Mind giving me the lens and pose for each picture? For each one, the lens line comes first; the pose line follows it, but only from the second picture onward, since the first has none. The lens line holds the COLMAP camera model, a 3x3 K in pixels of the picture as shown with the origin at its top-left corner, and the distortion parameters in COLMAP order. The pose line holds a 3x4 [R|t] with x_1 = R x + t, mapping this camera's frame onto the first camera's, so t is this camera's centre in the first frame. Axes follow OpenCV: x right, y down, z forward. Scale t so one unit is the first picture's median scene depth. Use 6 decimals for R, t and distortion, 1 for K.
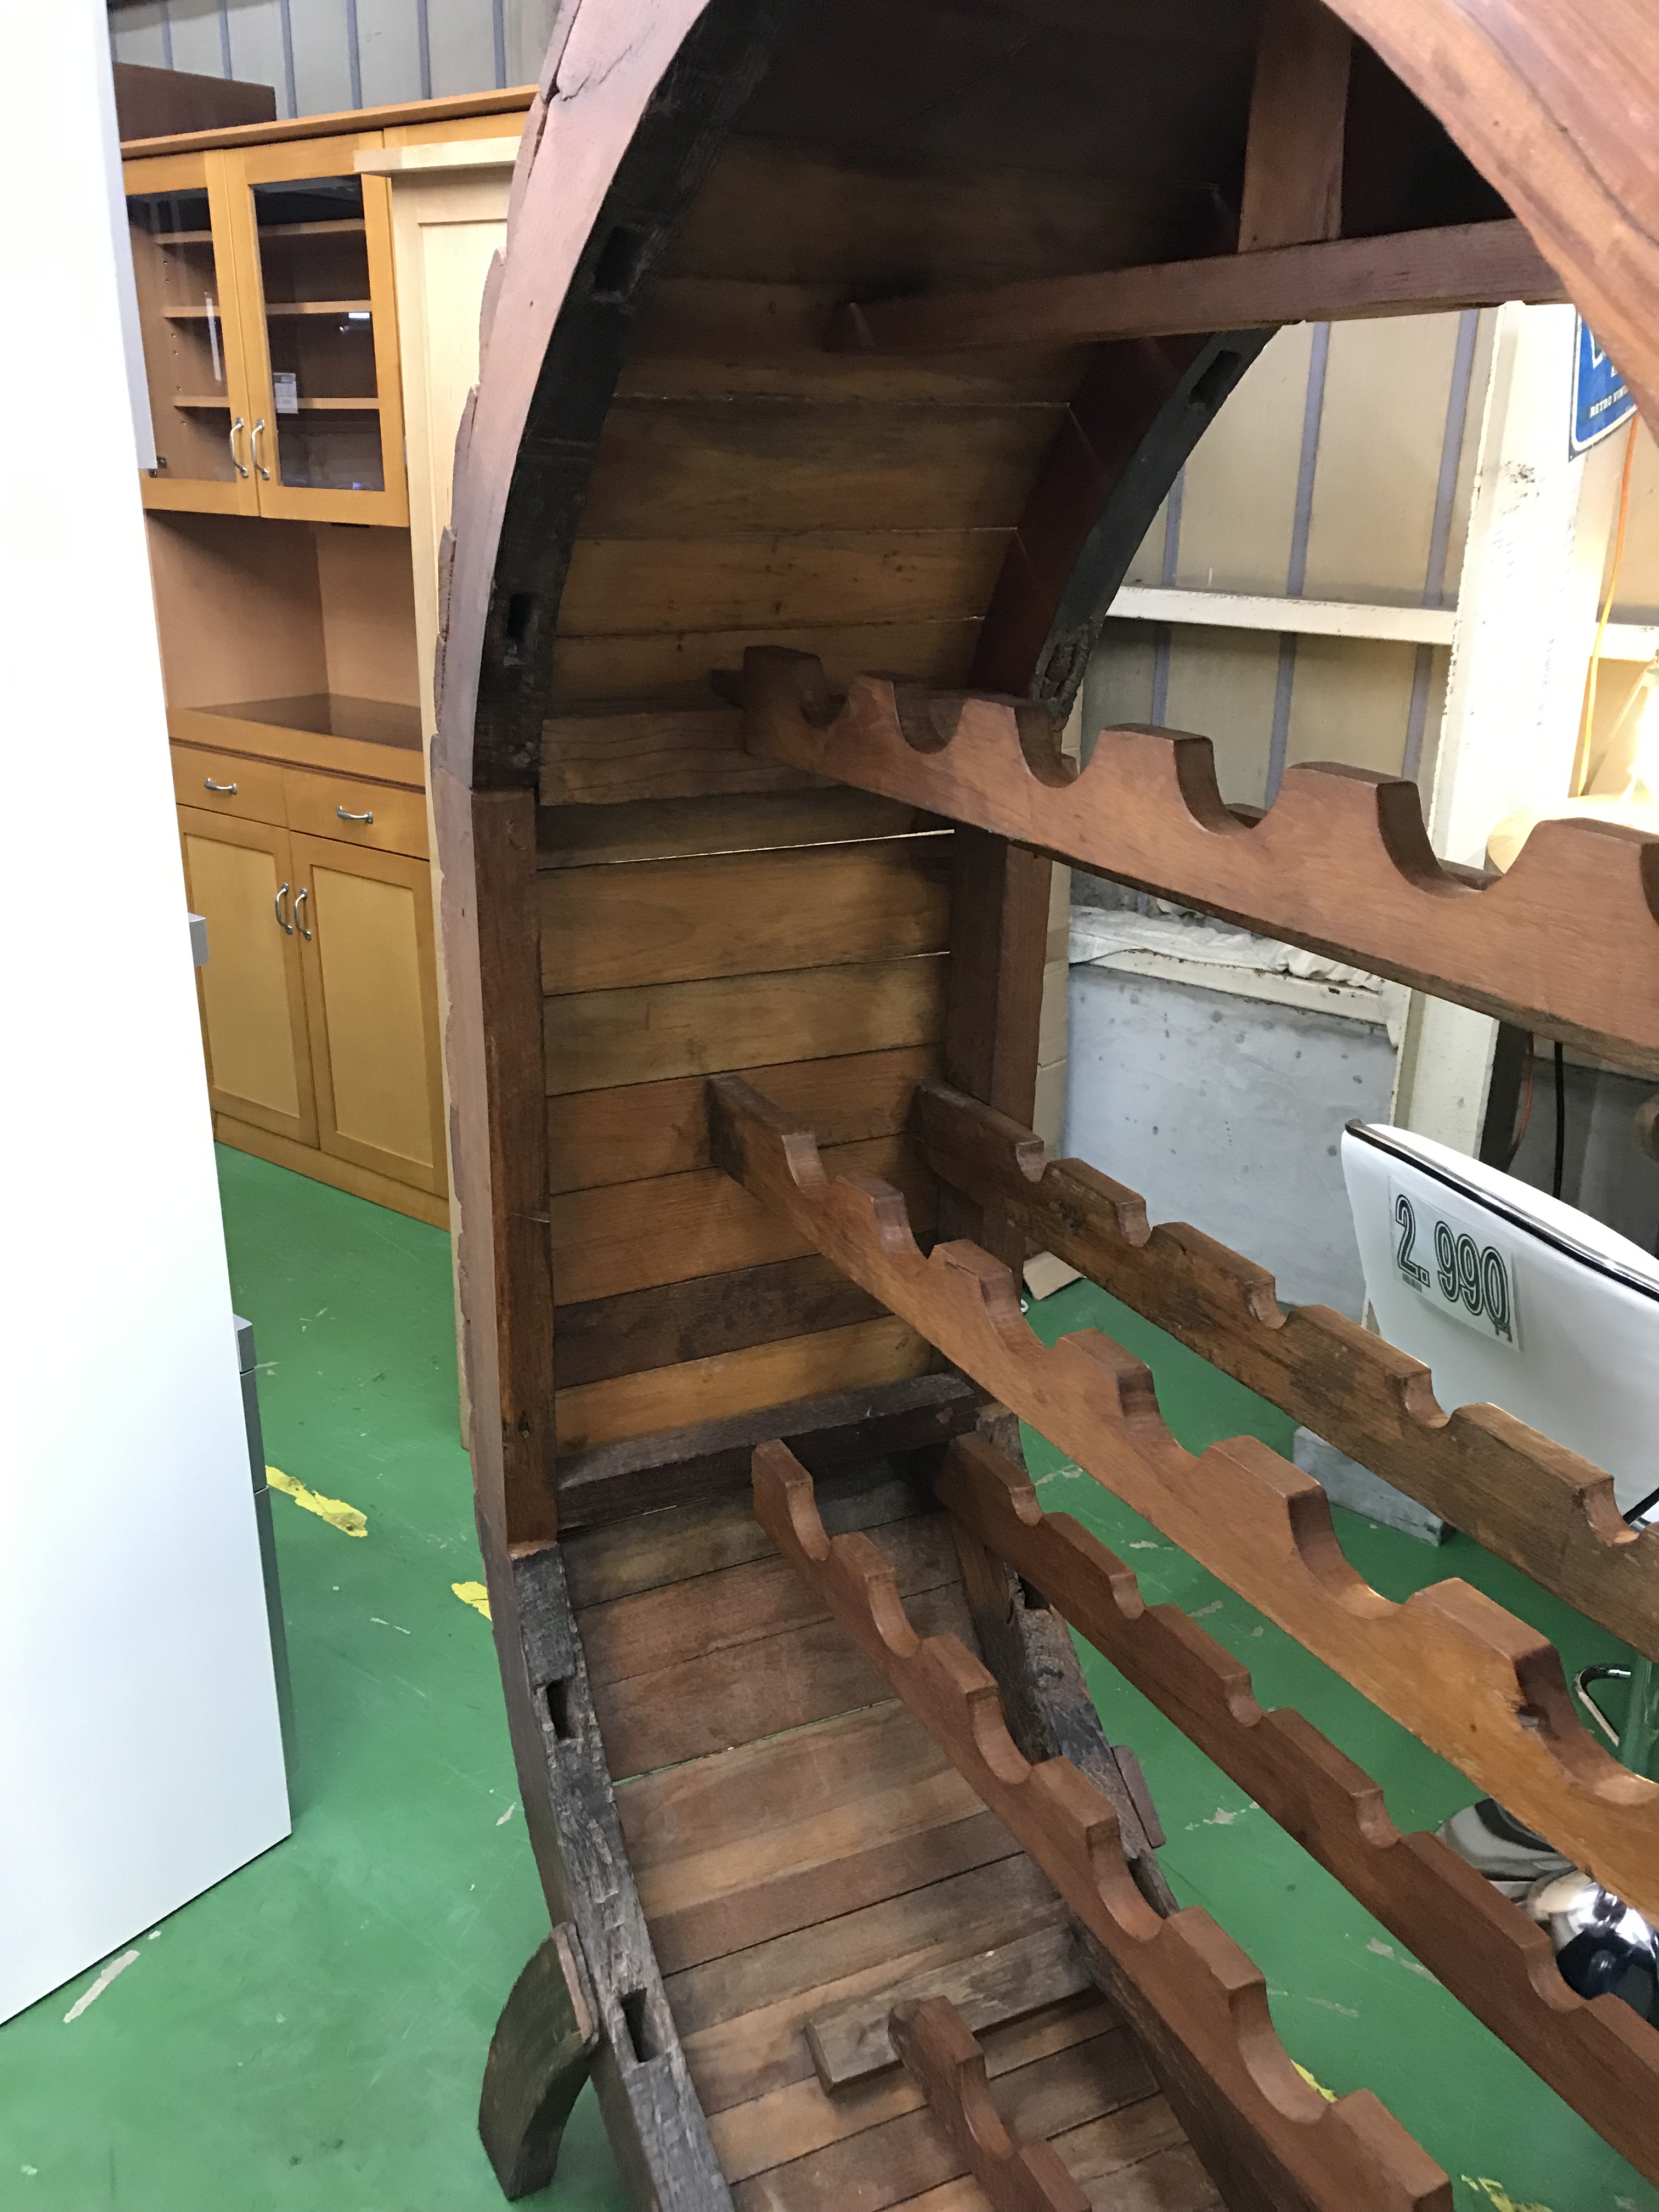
lens RADIAL K [[1854.9, 0, 829.5], [0, 1854.9, 1106.0], [0, 0, 1]] dist [0.019574, 0.003090]
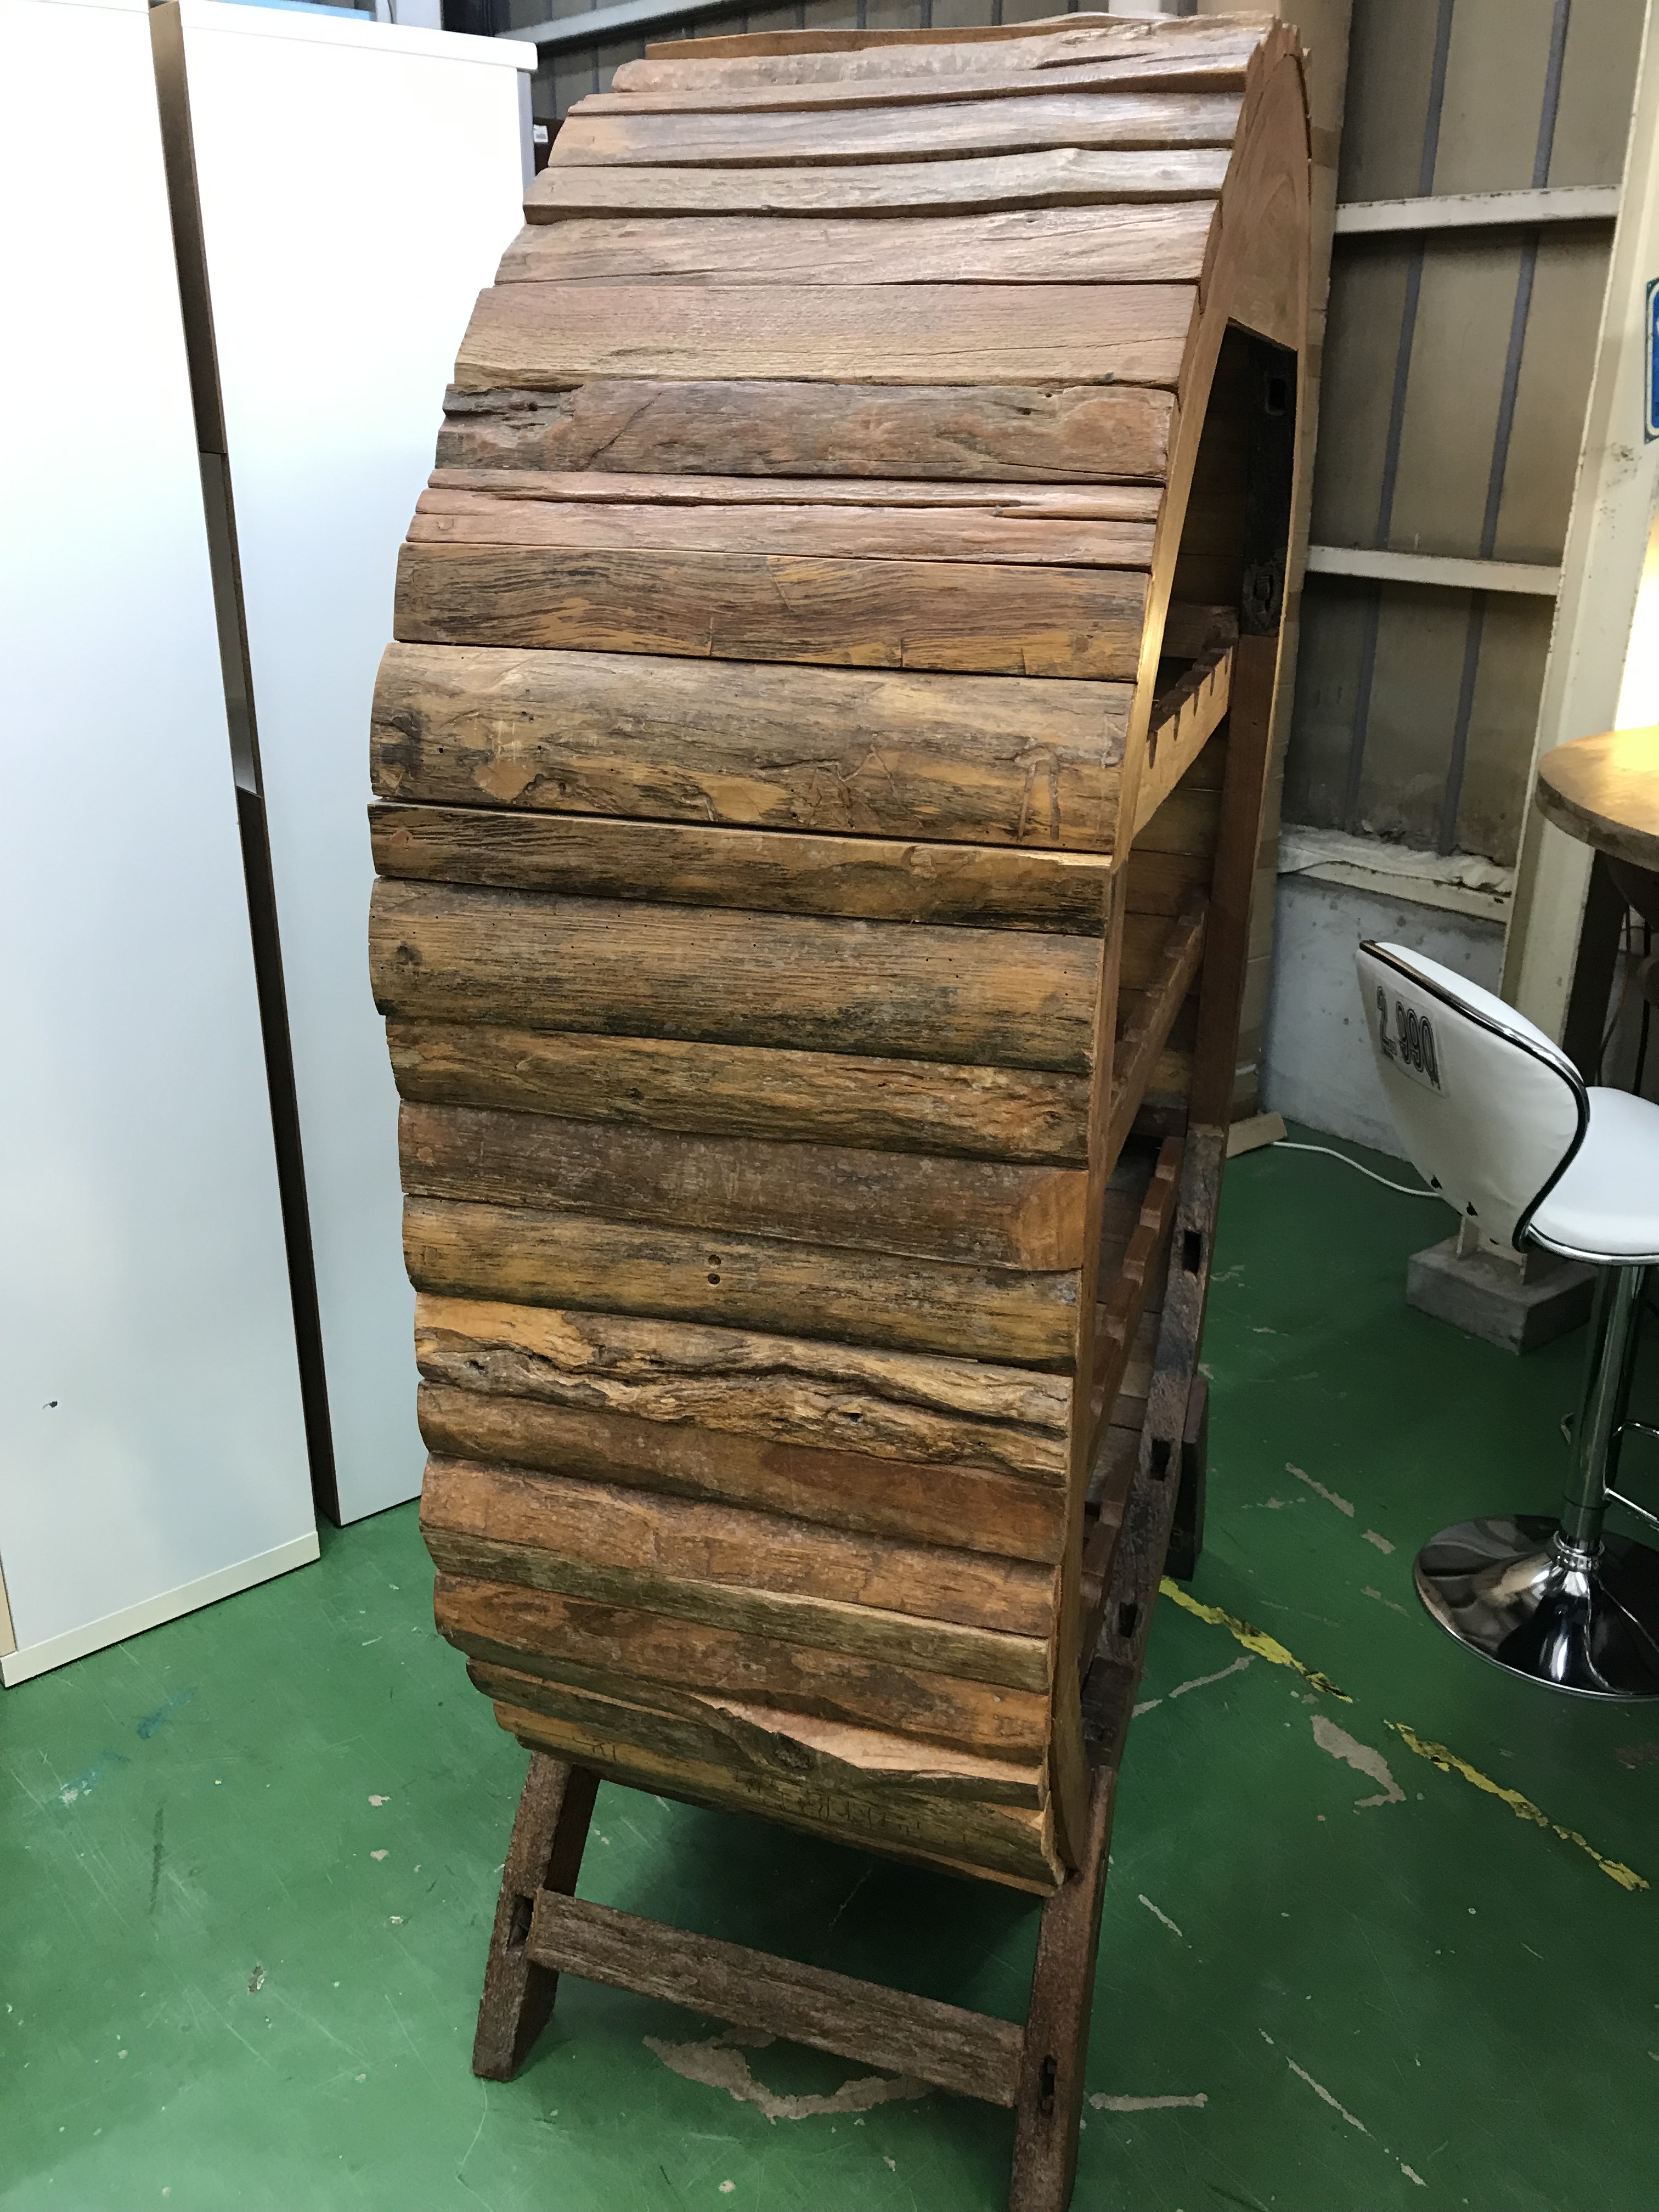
lens RADIAL K [[1821.3, 0, 829.5], [0, 1821.3, 1106.0], [0, 0, 1]] dist [-0.059759, 0.120699]
pose [[0.980580, 0.068322, -0.183835, 0.077506], [-0.063991, 0.997517, 0.029397, 0.057714], [0.185387, -0.017062, 0.982517, -0.181372]]
